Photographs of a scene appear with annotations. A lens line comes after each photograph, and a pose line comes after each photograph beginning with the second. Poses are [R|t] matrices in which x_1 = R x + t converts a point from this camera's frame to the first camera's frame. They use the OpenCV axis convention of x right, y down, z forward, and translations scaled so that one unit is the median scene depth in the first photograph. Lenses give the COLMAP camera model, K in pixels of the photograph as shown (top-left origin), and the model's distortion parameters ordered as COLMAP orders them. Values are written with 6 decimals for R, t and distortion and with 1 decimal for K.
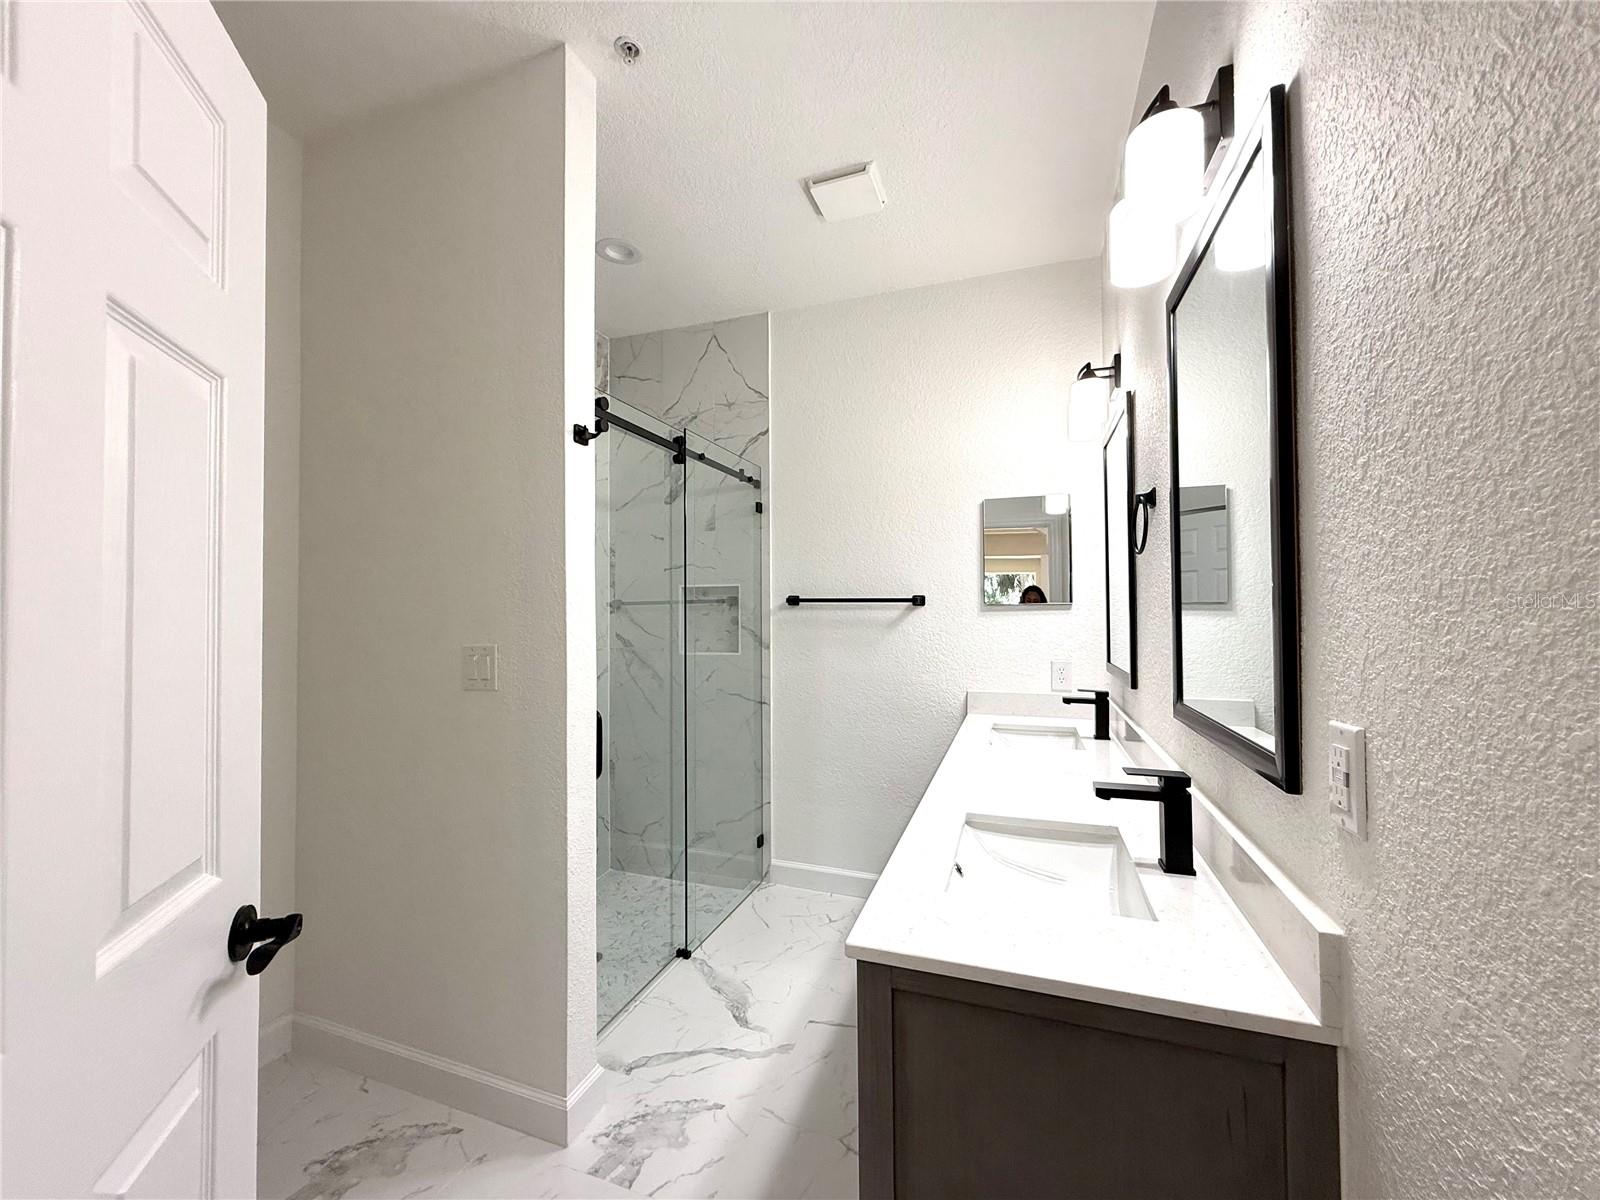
lens RADIAL K [[635.0, 0, 791.8], [0, 635.0, 597.0], [0, 0, 1]] dist [-0.000734, 0.000030]
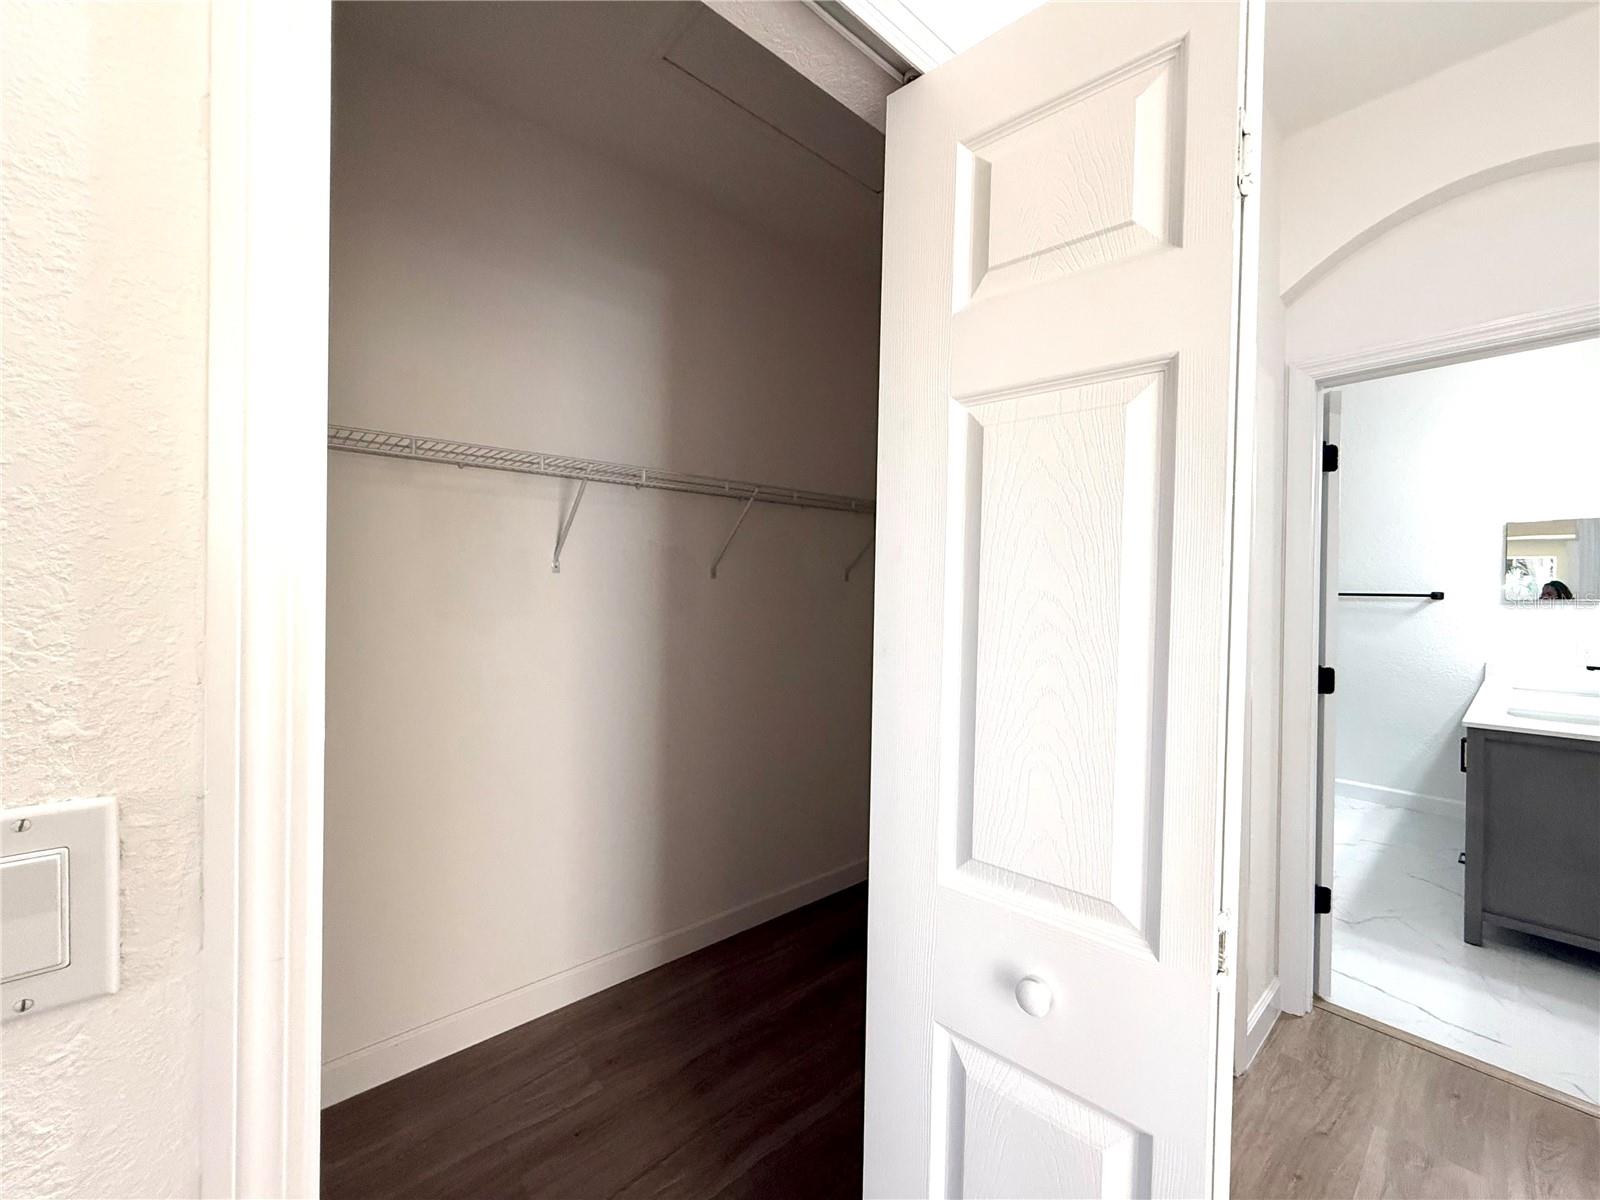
lens RADIAL K [[635.0, 0, 809.0], [0, 635.0, 601.1], [0, 0, 1]] dist [-0.000734, 0.000030]
pose [[0.878524, 0.020040, -0.477277, -0.336408], [-0.006377, 0.999523, 0.030230, -0.015337], [0.477655, -0.023514, 0.878233, -0.845715]]
